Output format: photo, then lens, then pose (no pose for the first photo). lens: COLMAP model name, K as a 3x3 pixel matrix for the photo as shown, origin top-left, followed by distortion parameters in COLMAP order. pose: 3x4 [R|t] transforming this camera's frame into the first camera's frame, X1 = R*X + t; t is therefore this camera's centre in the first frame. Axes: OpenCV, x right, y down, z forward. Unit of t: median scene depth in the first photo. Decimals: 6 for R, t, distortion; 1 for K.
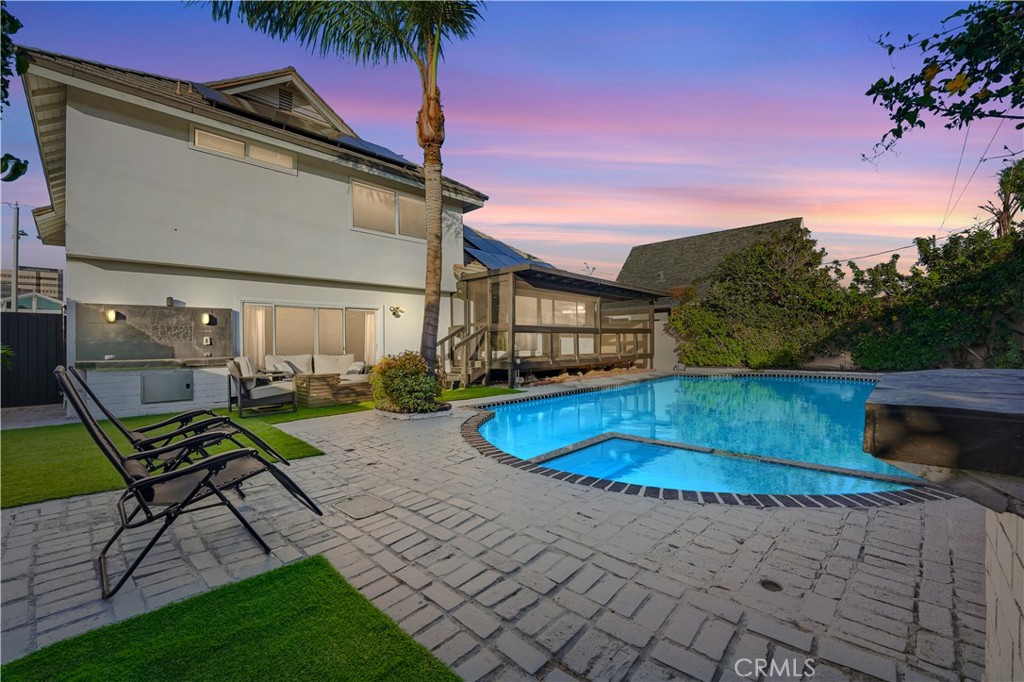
lens RADIAL K [[412.9, 0, 512.0], [0, 412.9, 341.0], [0, 0, 1]] dist [-0.021913, -0.000021]
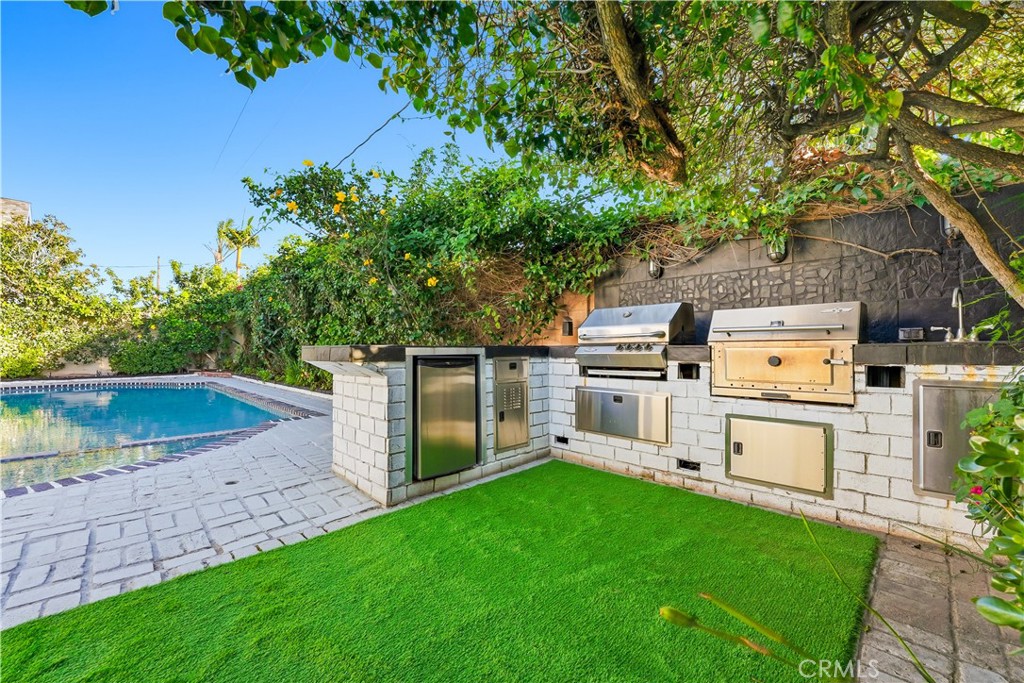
lens RADIAL K [[413.4, 0, 512.0], [0, 413.4, 341.5], [0, 0, 1]] dist [-0.000540, -0.000072]
pose [[0.025080, 0.025081, 0.999371, -0.172276], [0.002968, 0.999679, -0.025163, 0.014879], [-0.999681, 0.003597, 0.024998, -0.027382]]
